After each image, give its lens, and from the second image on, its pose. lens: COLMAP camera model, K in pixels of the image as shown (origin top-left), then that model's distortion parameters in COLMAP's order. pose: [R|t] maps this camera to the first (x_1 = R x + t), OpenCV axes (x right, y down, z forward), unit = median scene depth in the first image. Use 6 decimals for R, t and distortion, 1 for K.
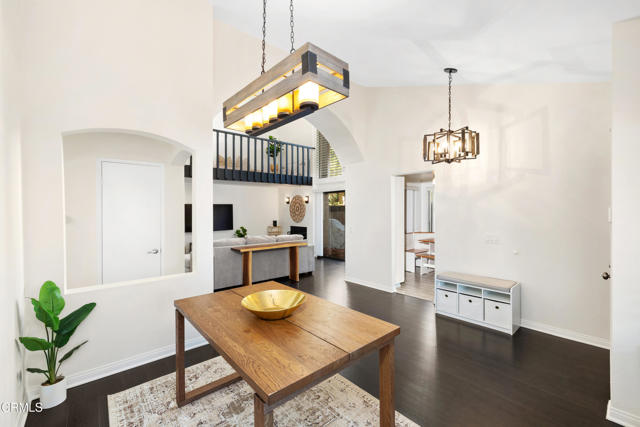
lens RADIAL K [[271.8, 0, 322.5], [0, 271.8, 212.4], [0, 0, 1]] dist [0.002496, 0.000125]
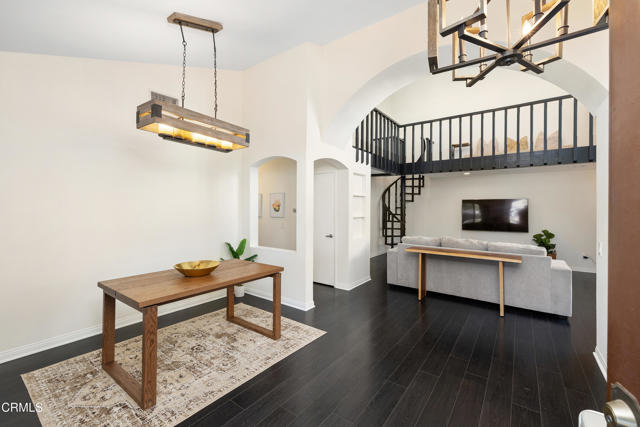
lens RADIAL K [[271.8, 0, 317.0], [0, 271.8, 205.6], [0, 0, 1]] dist [0.002496, 0.000125]
pose [[0.201644, -0.000097, -0.979459, 0.288899], [-0.012059, 0.999924, -0.002582, -0.003136], [0.979385, 0.012332, 0.201628, 0.271453]]
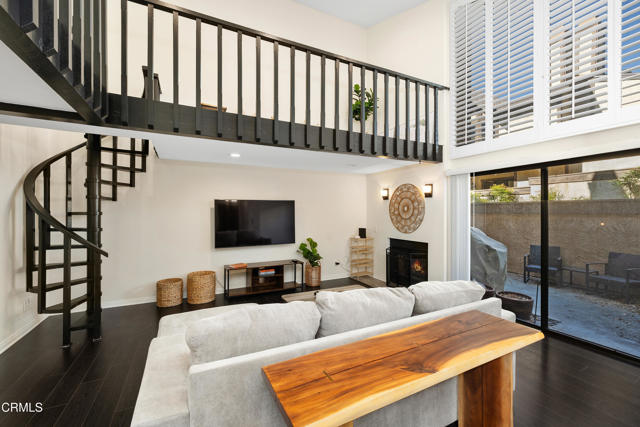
lens RADIAL K [[271.8, 0, 319.8], [0, 271.8, 216.1], [0, 0, 1]] dist [0.002496, 0.000125]
pose [[0.969304, 0.005002, -0.245816, -0.129923], [-0.002170, 0.999928, 0.011789, -0.003617], [0.245857, -0.010893, 0.969245, 0.434624]]
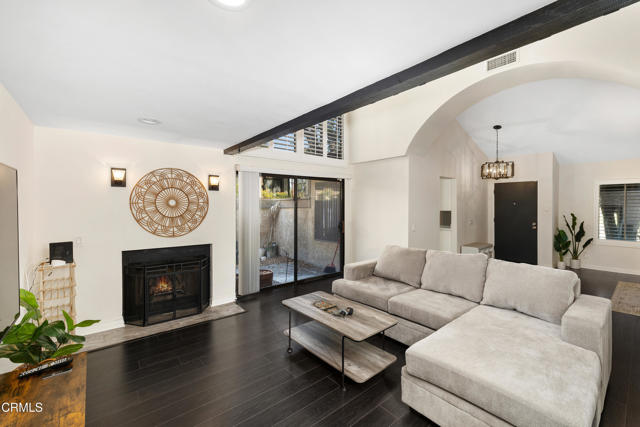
lens RADIAL K [[271.8, 0, 320.3], [0, 271.8, 211.4], [0, 0, 1]] dist [0.002496, 0.000125]
pose [[0.028204, -0.003830, 0.999595, -0.494706], [0.013999, 0.999896, 0.003436, 0.001615], [-0.999504, 0.013896, 0.028254, 0.801478]]
